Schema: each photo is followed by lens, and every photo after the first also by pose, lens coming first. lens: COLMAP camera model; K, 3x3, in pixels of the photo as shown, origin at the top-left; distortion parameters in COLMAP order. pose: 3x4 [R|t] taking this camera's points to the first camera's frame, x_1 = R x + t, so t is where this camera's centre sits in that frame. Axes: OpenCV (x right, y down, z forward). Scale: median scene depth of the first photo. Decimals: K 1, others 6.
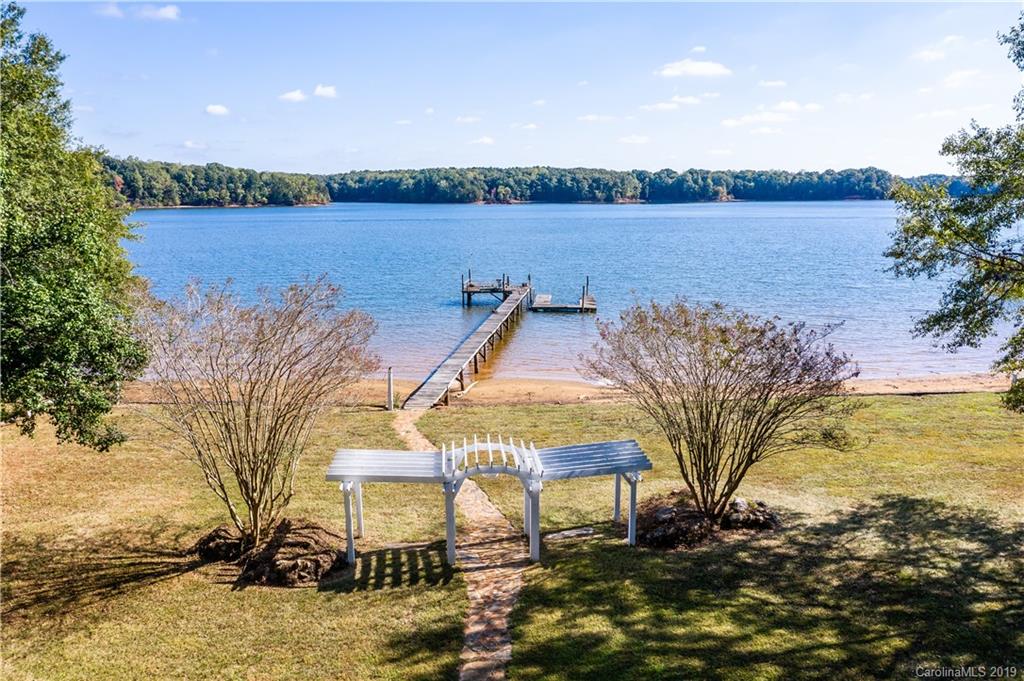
lens RADIAL K [[809.0, 0, 512.0], [0, 809.0, 340.5], [0, 0, 1]] dist [-0.008884, 0.054614]
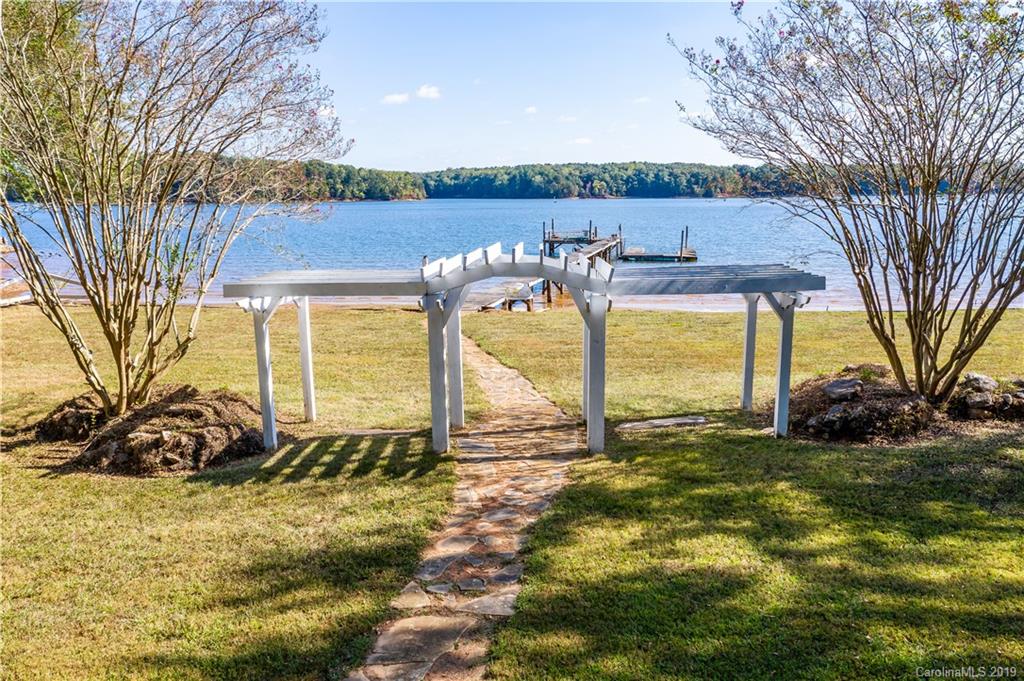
lens RADIAL K [[809.0, 0, 512.0], [0, 809.0, 340.5], [0, 0, 1]] dist [-0.008884, 0.054614]
pose [[0.993248, 0.017666, -0.114653, 0.034106], [-0.017743, 0.999843, 0.000347, 0.205190], [0.114642, 0.001690, 0.993405, 0.477832]]
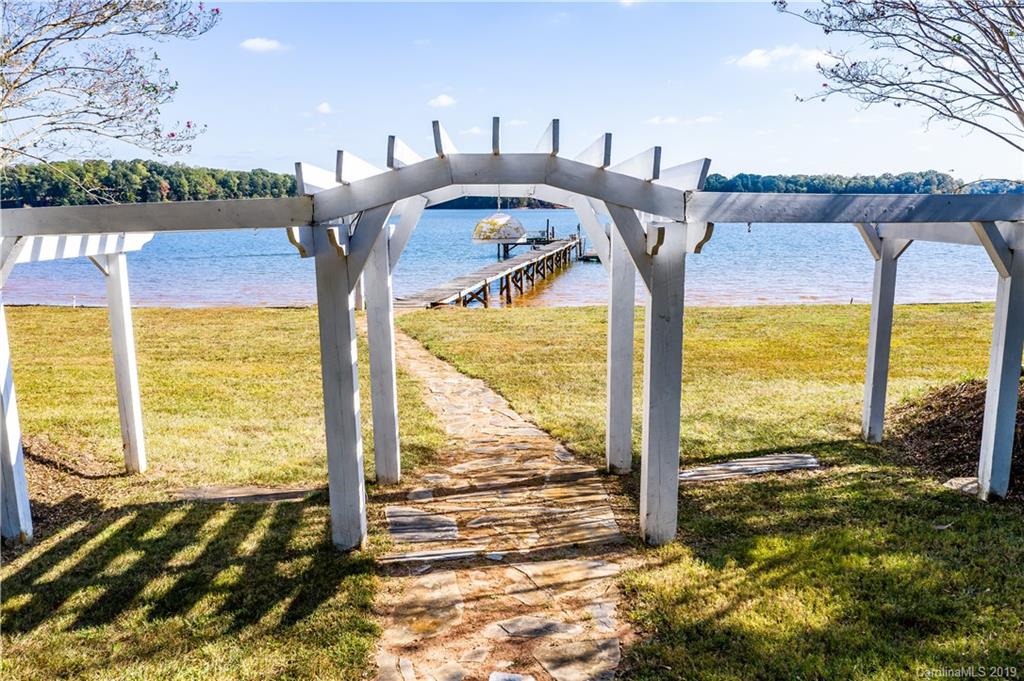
lens RADIAL K [[806.0, 0, 512.3], [0, 806.0, 373.6], [0, 0, 1]] dist [-0.007845, 0.003614]
pose [[0.998572, 0.008256, -0.052784, -0.006730], [-0.006829, 0.999608, 0.027156, 0.215731], [0.052988, -0.026757, 0.998237, 0.747907]]
